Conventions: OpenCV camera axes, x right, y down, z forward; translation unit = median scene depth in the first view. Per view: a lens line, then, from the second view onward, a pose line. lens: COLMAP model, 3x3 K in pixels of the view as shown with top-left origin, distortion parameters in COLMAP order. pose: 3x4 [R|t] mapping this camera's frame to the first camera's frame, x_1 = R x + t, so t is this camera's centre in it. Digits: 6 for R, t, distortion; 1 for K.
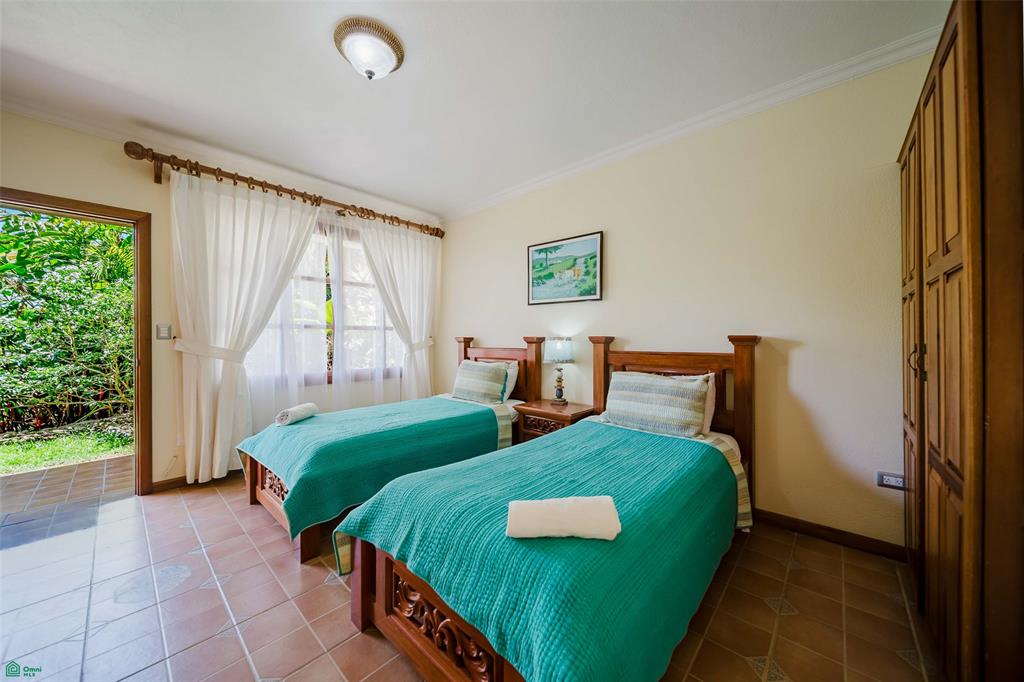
lens RADIAL K [[356.5, 0, 510.2], [0, 356.5, 331.8], [0, 0, 1]] dist [-0.000090, 0.000138]
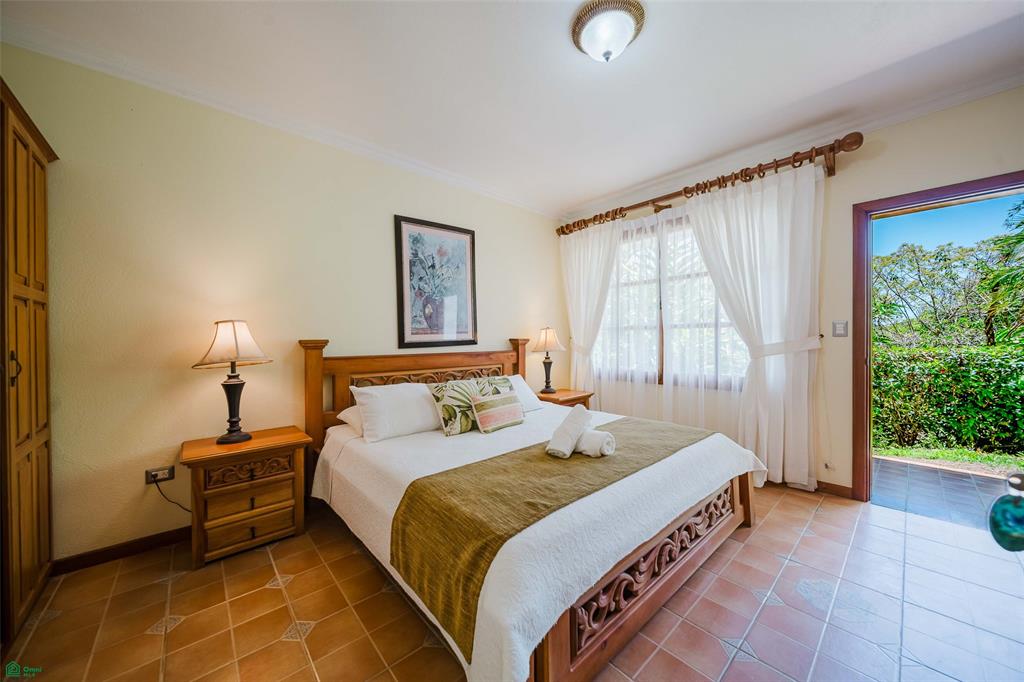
lens RADIAL K [[360.3, 0, 507.7], [0, 360.3, 339.6], [0, 0, 1]] dist [0.022732, -0.000157]
pose [[-0.108584, 0.006880, -0.994063, 0.529700], [0.025249, 0.999673, 0.004161, 0.007471], [0.993767, -0.024647, -0.108722, 0.676359]]
